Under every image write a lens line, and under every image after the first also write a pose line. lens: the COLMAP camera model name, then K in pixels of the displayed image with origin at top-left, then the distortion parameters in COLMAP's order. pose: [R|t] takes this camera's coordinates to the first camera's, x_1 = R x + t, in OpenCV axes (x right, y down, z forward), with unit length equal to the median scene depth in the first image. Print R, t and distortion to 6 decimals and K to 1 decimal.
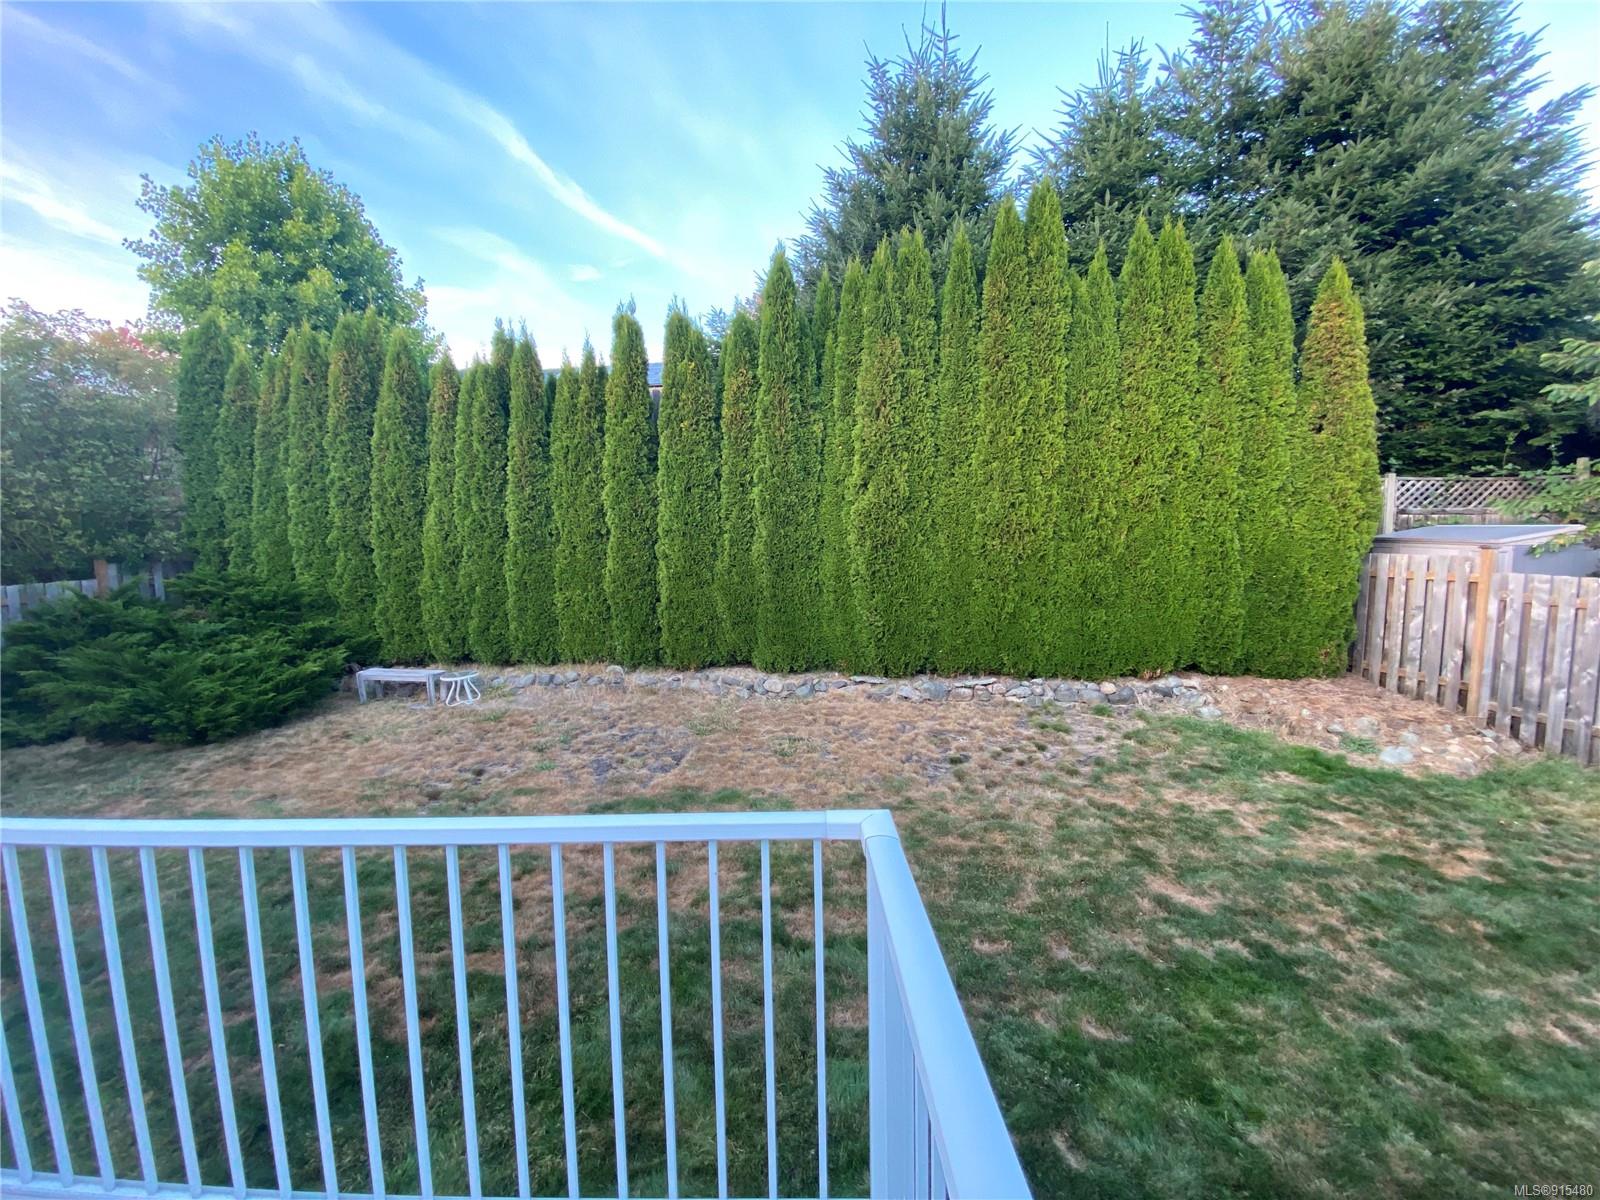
lens RADIAL K [[645.0, 0, 792.0], [0, 645.0, 602.5], [0, 0, 1]] dist [-0.005786, -0.005404]
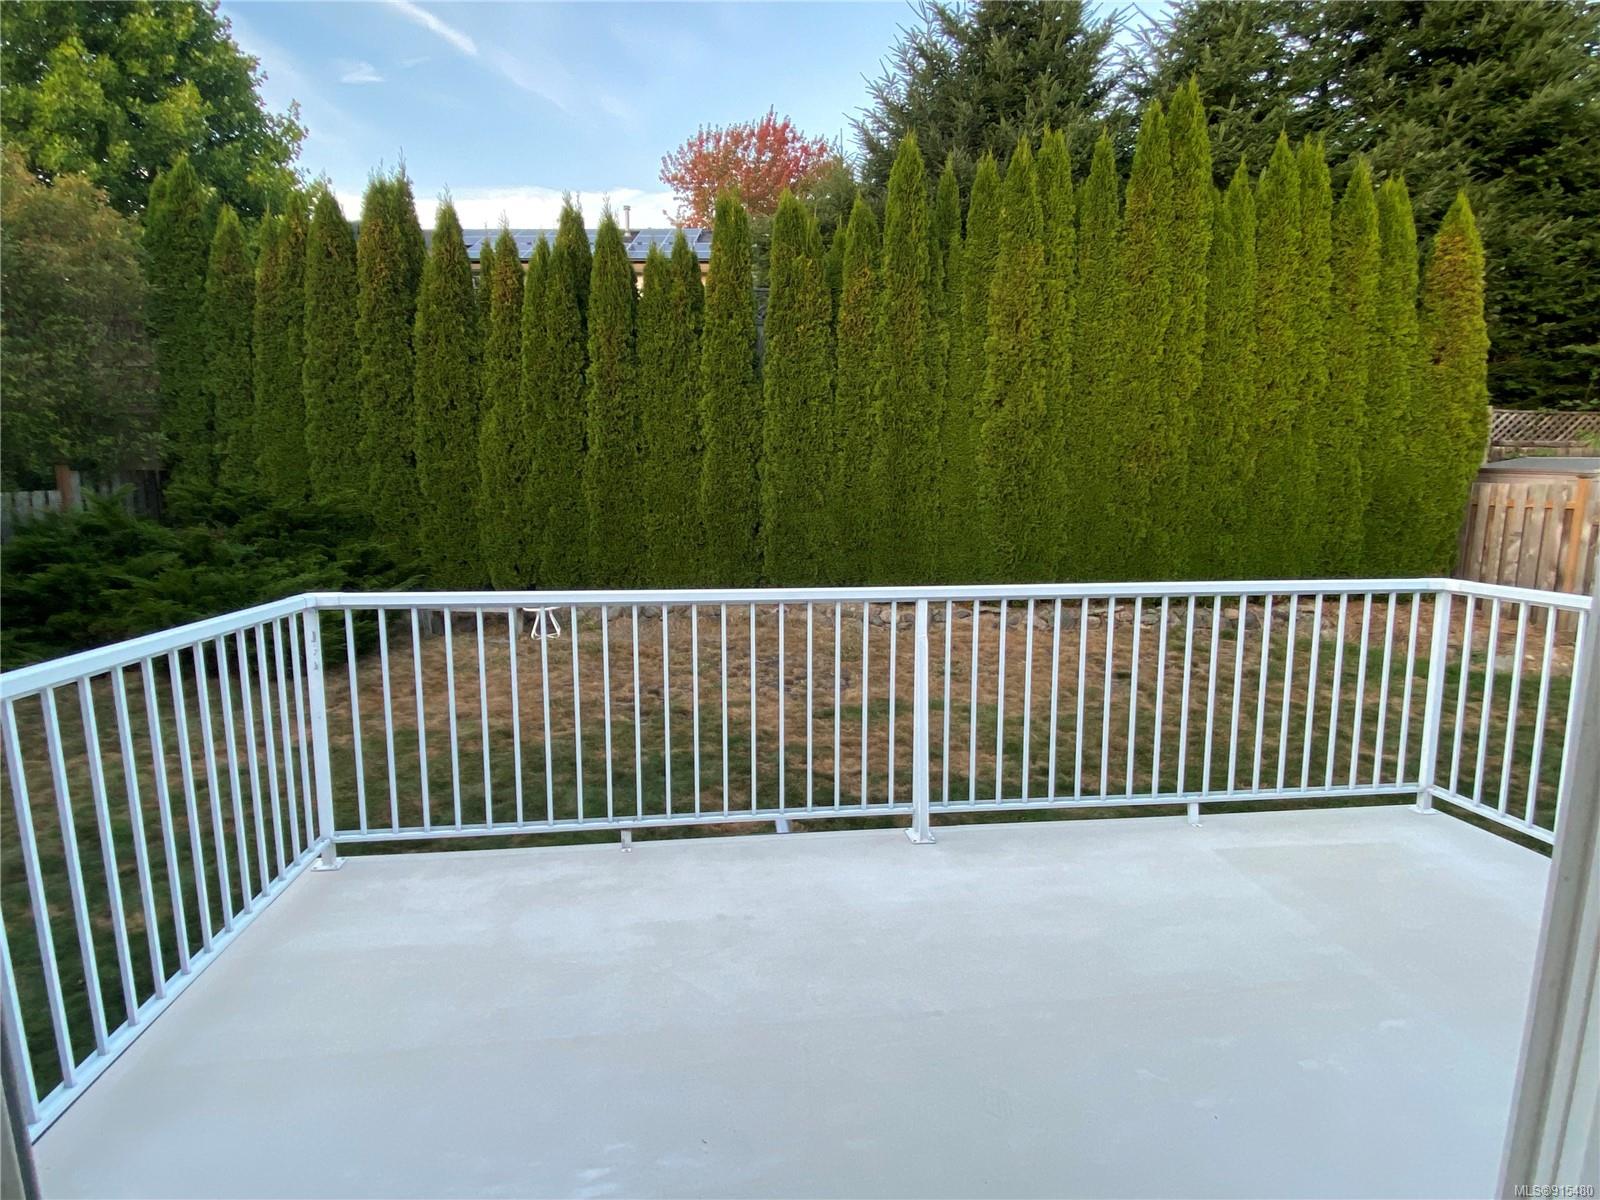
lens RADIAL K [[848.0, 0, 802.0], [0, 848.0, 601.2], [0, 0, 1]] dist [-0.005836, -0.000649]
pose [[0.990514, -0.002723, 0.137386, -0.328040], [-0.004508, 0.998622, 0.052293, 0.043696], [-0.137339, -0.052416, 0.989136, -0.194677]]
